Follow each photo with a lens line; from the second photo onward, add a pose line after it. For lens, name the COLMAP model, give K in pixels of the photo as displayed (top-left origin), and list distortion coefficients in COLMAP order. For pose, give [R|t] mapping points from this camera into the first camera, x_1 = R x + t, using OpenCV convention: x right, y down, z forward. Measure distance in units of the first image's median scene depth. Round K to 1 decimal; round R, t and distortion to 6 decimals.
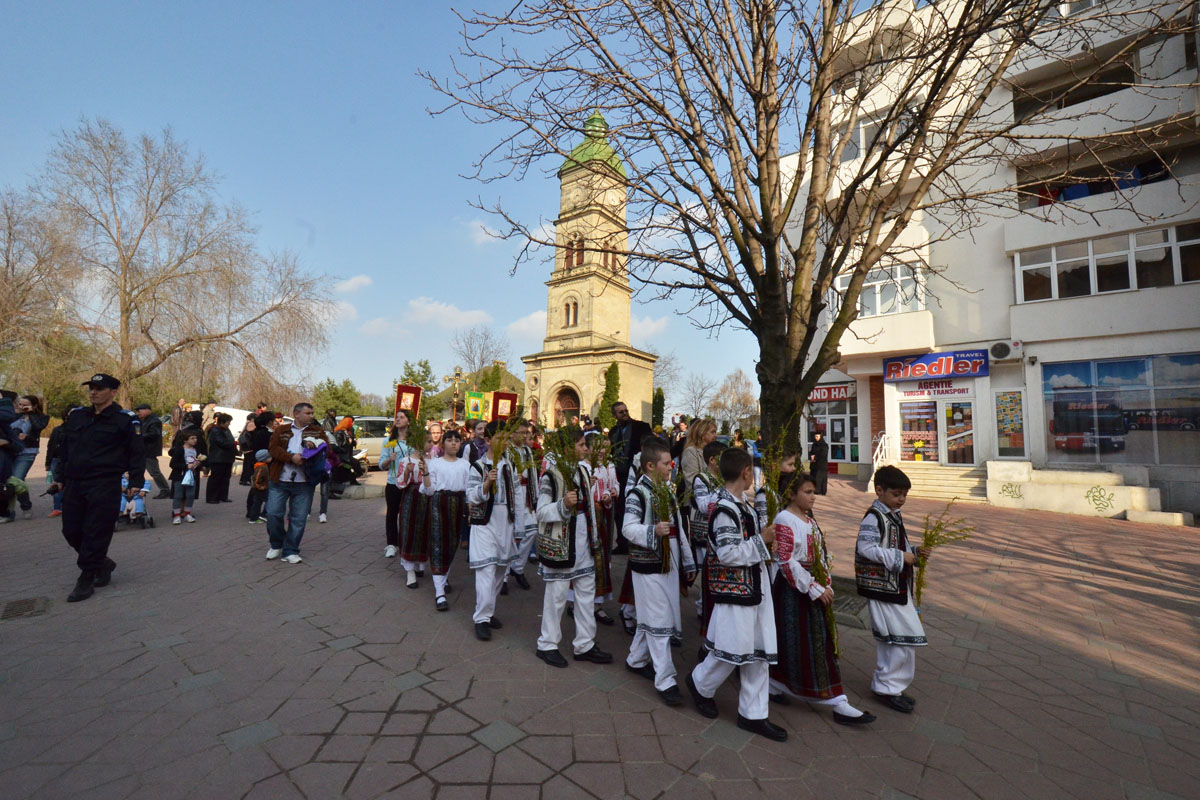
lens RADIAL K [[540.1, 0, 609.2], [0, 540.1, 407.3], [0, 0, 1]] dist [-0.015419, 0.004931]
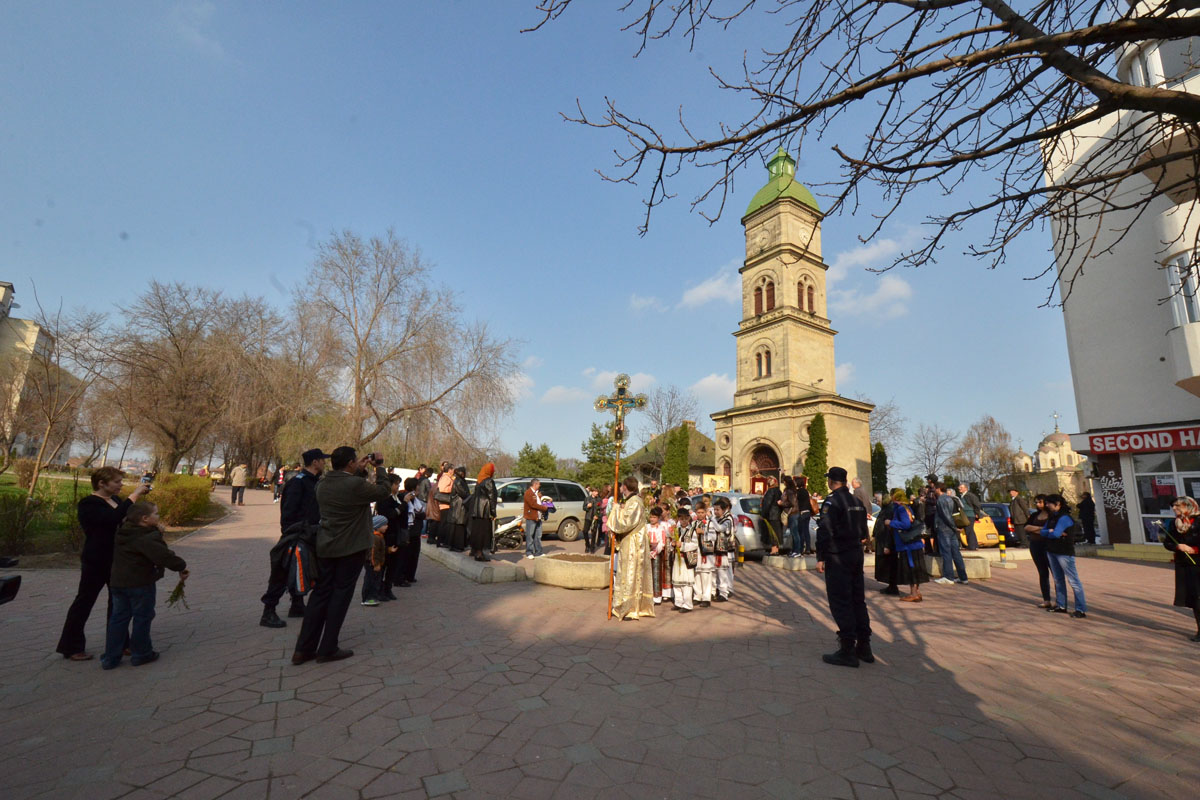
lens RADIAL K [[540.1, 0, 595.6], [0, 540.1, 399.9], [0, 0, 1]] dist [-0.015419, 0.004931]
pose [[0.928113, -0.058724, -0.367637, -0.003005], [0.010509, 0.991220, -0.131803, 0.003088], [0.372150, 0.118464, 0.920582, 0.071599]]
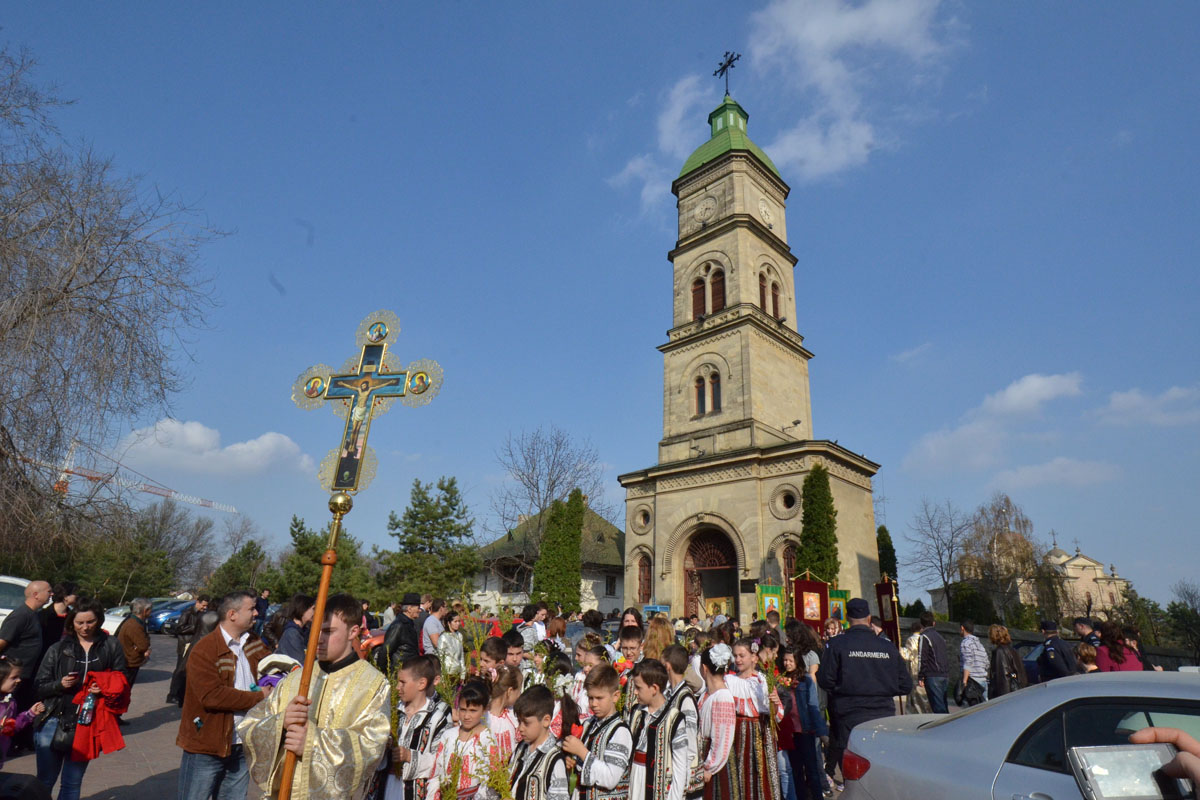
lens RADIAL K [[644.5, 0, 600.6], [0, 644.5, 395.7], [0, 0, 1]] dist [-0.008865, -0.000192]
pose [[0.988072, -0.045142, -0.147225, -0.083491], [0.003918, 0.963127, -0.269020, 0.008481], [0.153940, 0.265234, 0.951816, 0.353492]]
